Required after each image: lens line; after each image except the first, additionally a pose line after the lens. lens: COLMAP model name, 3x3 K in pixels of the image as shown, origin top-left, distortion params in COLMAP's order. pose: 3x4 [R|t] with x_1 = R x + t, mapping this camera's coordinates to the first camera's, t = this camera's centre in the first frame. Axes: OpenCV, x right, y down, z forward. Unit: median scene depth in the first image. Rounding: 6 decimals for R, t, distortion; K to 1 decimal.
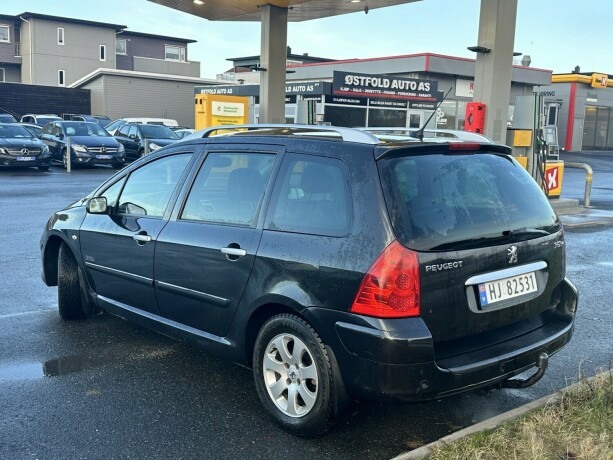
lens RADIAL K [[668.4, 0, 311.7], [0, 668.4, 230.2], [0, 0, 1]] dist [0.227594, -0.433217]
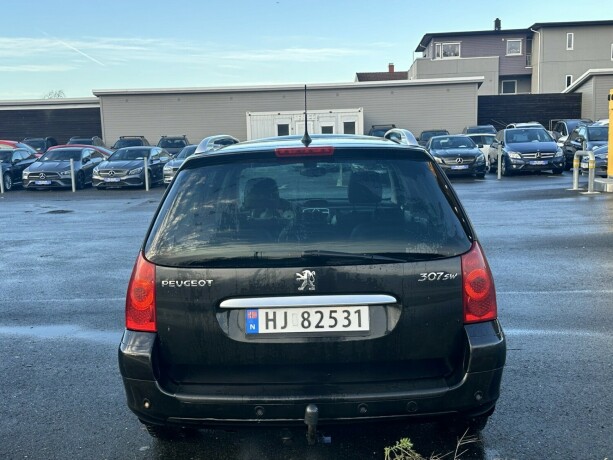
lens RADIAL K [[668.4, 0, 311.7], [0, 668.4, 230.2], [0, 0, 1]] dist [0.227594, -0.433217]
pose [[0.717245, 0.048769, -0.695113, 0.154594], [-0.054306, 0.998426, 0.014014, -0.006846], [0.694702, 0.027697, 0.718764, 0.071184]]
